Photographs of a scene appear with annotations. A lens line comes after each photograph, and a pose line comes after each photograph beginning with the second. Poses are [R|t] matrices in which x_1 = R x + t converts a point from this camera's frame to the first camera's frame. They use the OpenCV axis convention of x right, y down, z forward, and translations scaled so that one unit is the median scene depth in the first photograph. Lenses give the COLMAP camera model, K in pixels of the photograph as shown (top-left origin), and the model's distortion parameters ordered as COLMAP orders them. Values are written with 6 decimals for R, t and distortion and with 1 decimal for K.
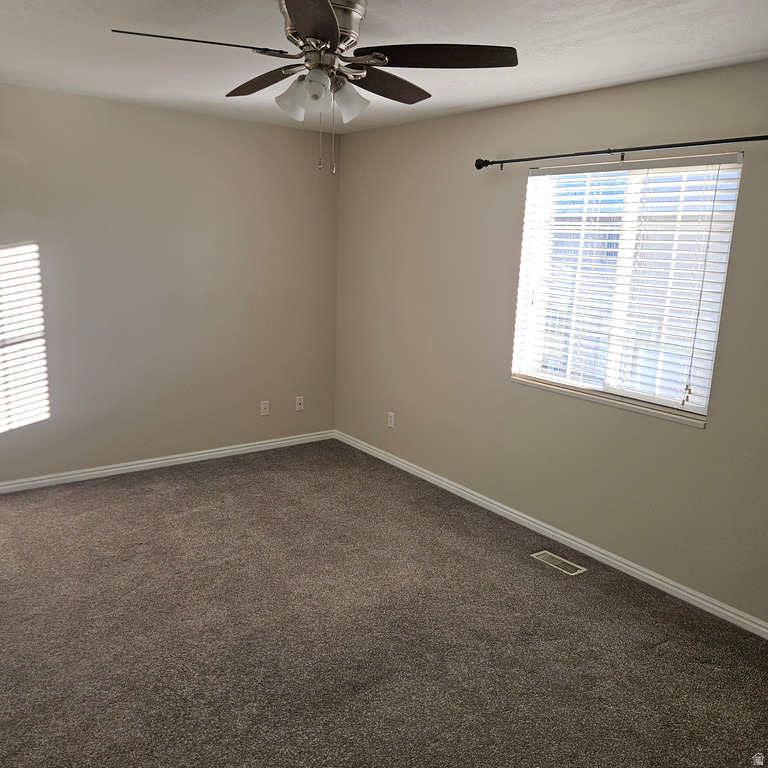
lens RADIAL K [[683.6, 0, 385.4], [0, 683.6, 381.7], [0, 0, 1]] dist [0.092850, -0.065150]
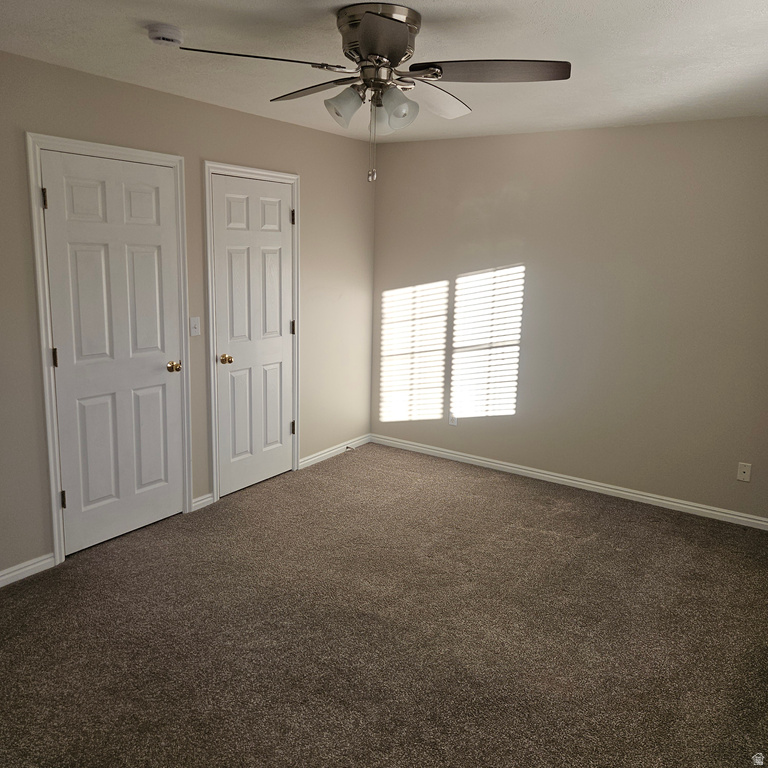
lens RADIAL K [[683.6, 0, 380.8], [0, 683.6, 380.1], [0, 0, 1]] dist [0.092850, -0.065150]
pose [[0.332110, 0.156539, -0.930161, 0.518097], [-0.202265, 0.975012, 0.091869, -0.066241], [0.921299, 0.157628, 0.355474, 0.392808]]
